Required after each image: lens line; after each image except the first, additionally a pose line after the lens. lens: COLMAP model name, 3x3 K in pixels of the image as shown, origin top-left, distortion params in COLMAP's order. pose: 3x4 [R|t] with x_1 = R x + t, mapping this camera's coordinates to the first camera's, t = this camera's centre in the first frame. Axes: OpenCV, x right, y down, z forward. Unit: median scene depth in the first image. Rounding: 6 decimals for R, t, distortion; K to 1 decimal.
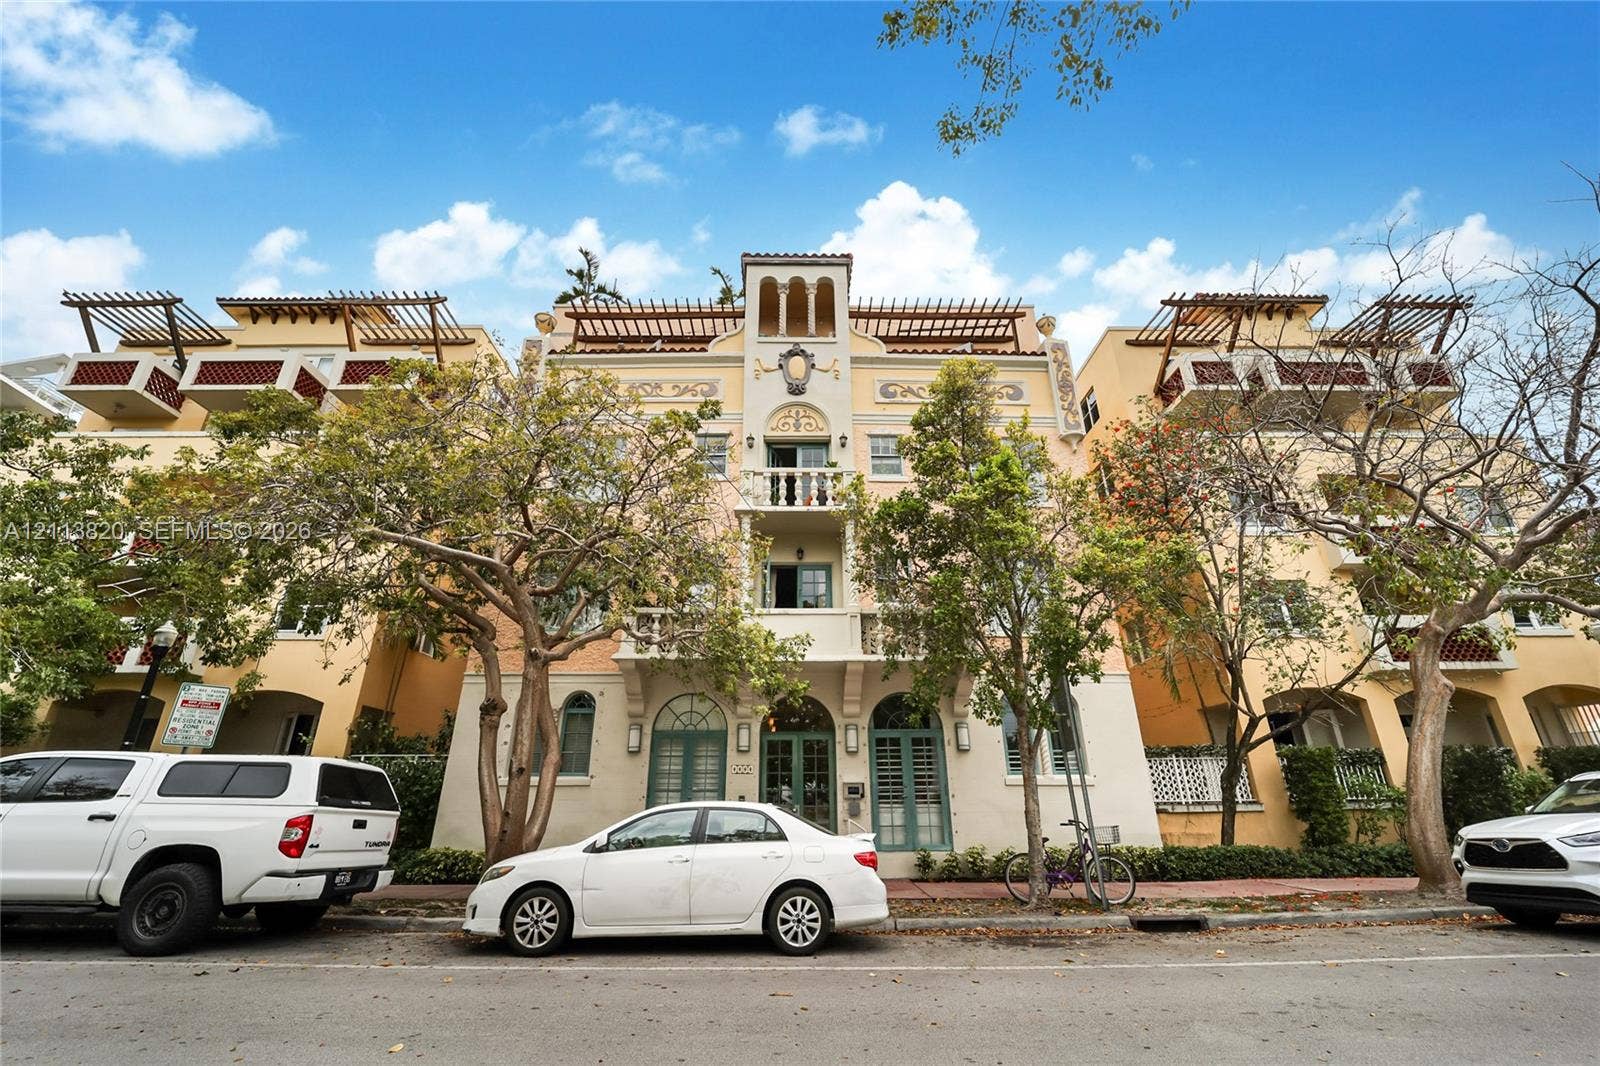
lens RADIAL K [[691.6, 0, 800.0], [0, 691.6, 533.0], [0, 0, 1]] dist [0.003124, 0.000297]
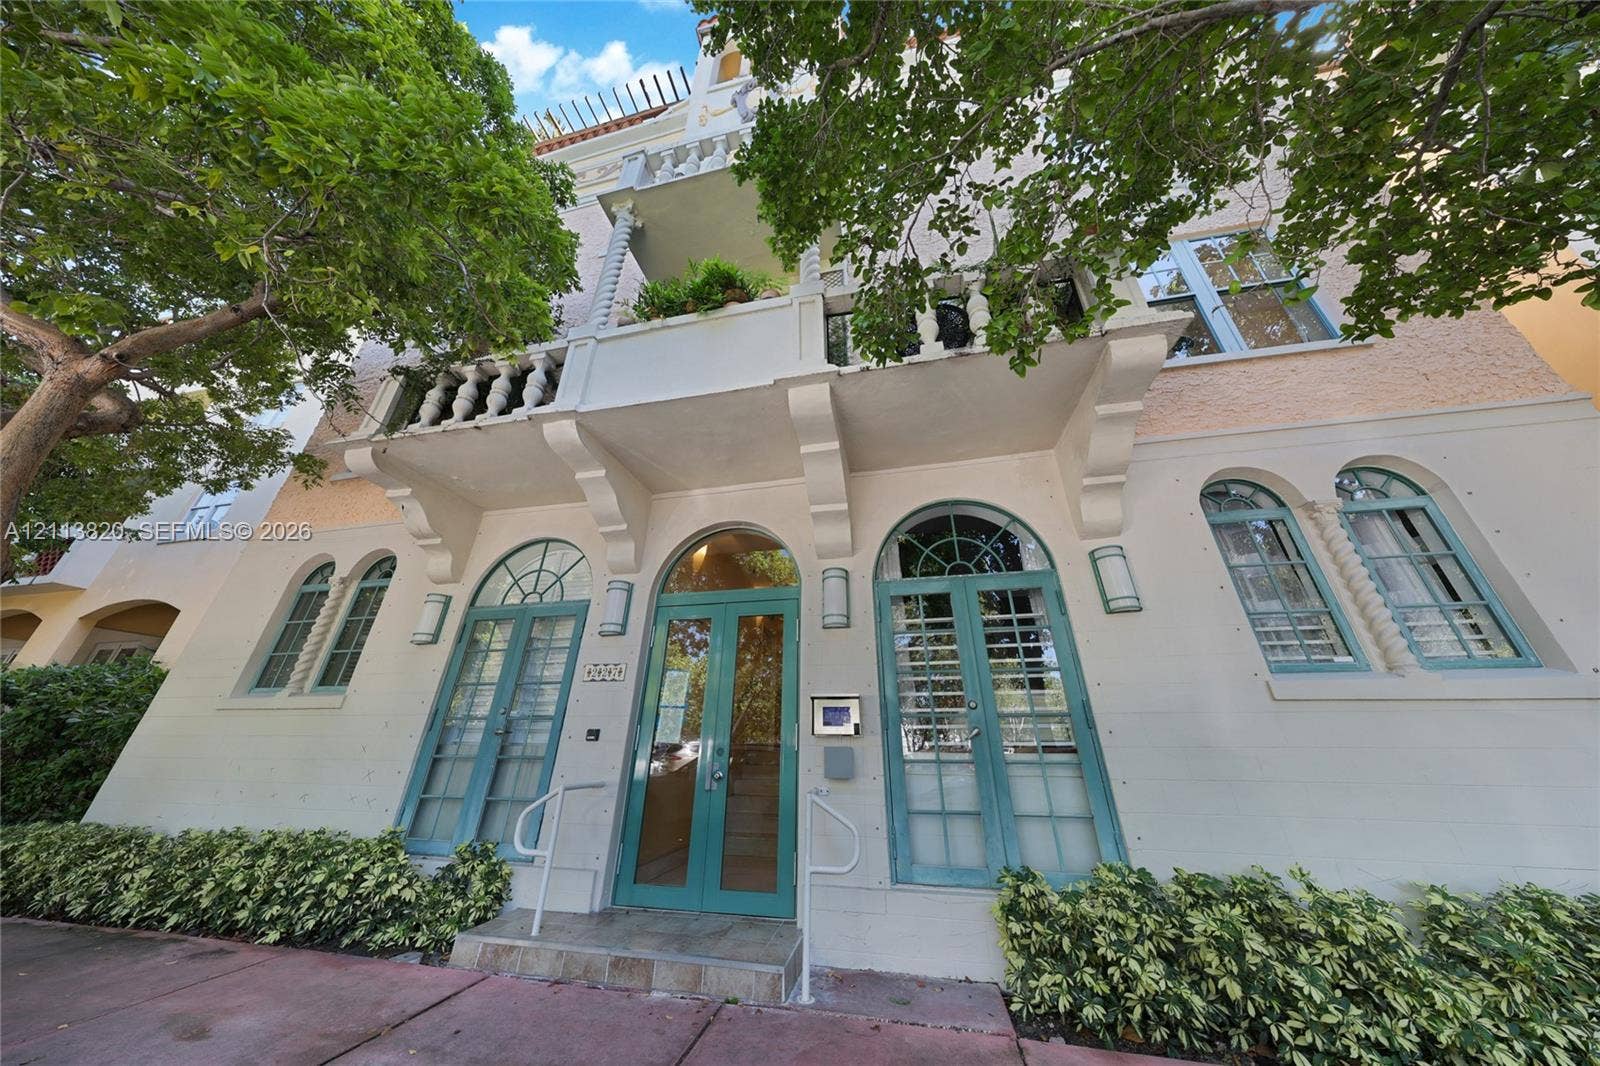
lens RADIAL K [[460.5, 0, 800.0], [0, 460.5, 533.0], [0, 0, 1]] dist [0.000556, 0.000086]
pose [[0.983384, -0.071944, -0.166670, 0.103451], [0.067082, 0.997146, -0.034626, 0.261982], [0.168686, 0.022870, 0.985405, 0.703576]]
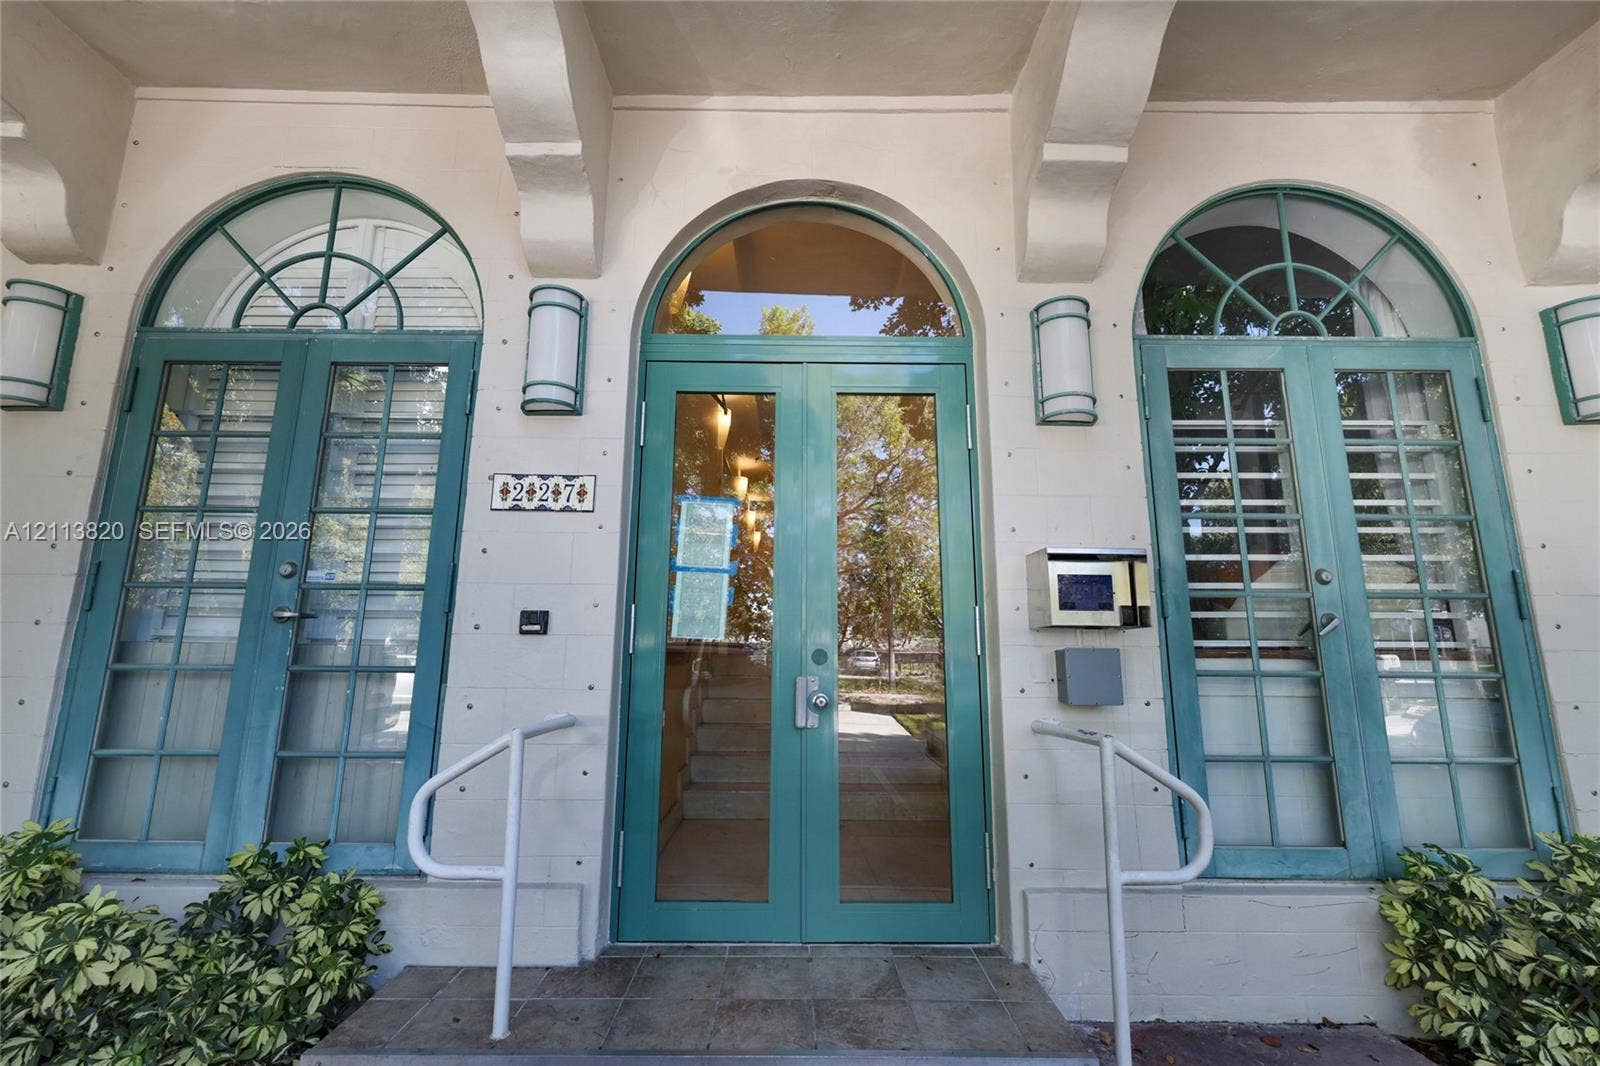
lens RADIAL K [[691.6, 0, 800.0], [0, 691.6, 533.0], [0, 0, 1]] dist [0.003124, 0.000297]
pose [[0.999439, 0.013164, 0.030800, -0.014306], [-0.019915, 0.972882, 0.230443, 0.298669], [-0.026931, -0.230927, 0.972598, 0.783593]]
